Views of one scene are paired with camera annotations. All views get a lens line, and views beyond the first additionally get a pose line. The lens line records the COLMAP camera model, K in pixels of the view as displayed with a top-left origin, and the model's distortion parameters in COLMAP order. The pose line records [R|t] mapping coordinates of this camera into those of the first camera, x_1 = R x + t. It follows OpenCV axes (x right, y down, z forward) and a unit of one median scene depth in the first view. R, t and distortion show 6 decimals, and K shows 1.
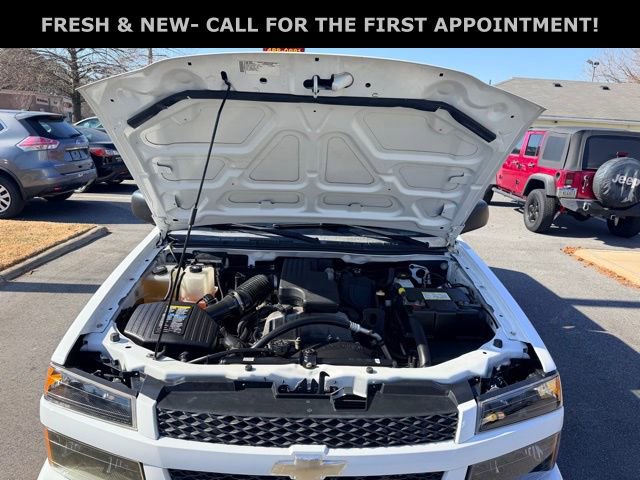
lens RADIAL K [[458.0, 0, 317.9], [0, 458.0, 238.6], [0, 0, 1]] dist [0.017627, -0.008380]
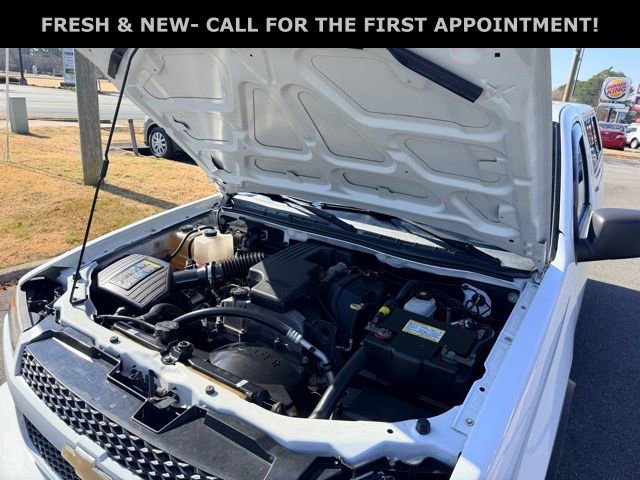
lens RADIAL K [[458.0, 0, 317.9], [0, 458.0, 238.6], [0, 0, 1]] dist [0.017627, -0.008380]
pose [[0.818444, 0.181216, -0.545261, 0.229711], [-0.161701, 0.983253, 0.084065, -0.021010], [0.551363, 0.019367, 0.834040, 0.160187]]
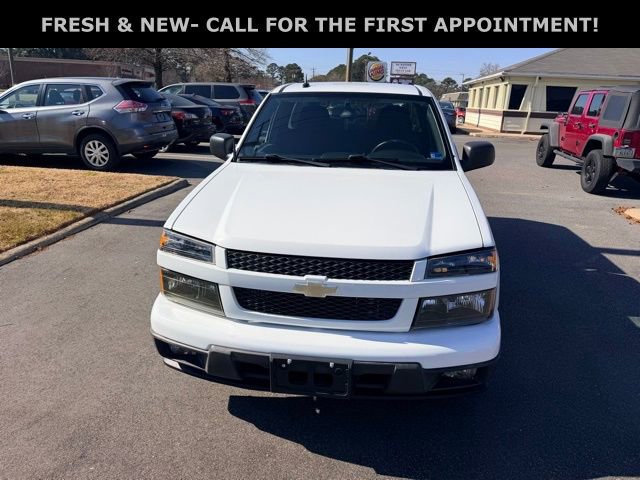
lens RADIAL K [[485.5, 0, 324.8], [0, 485.5, 242.4], [0, 0, 1]] dist [0.027700, -0.010023]
pose [[0.989471, 0.032798, -0.140967, 0.074901], [-0.025153, 0.998132, 0.055681, 0.070141], [0.142530, -0.051549, 0.988447, -0.207846]]
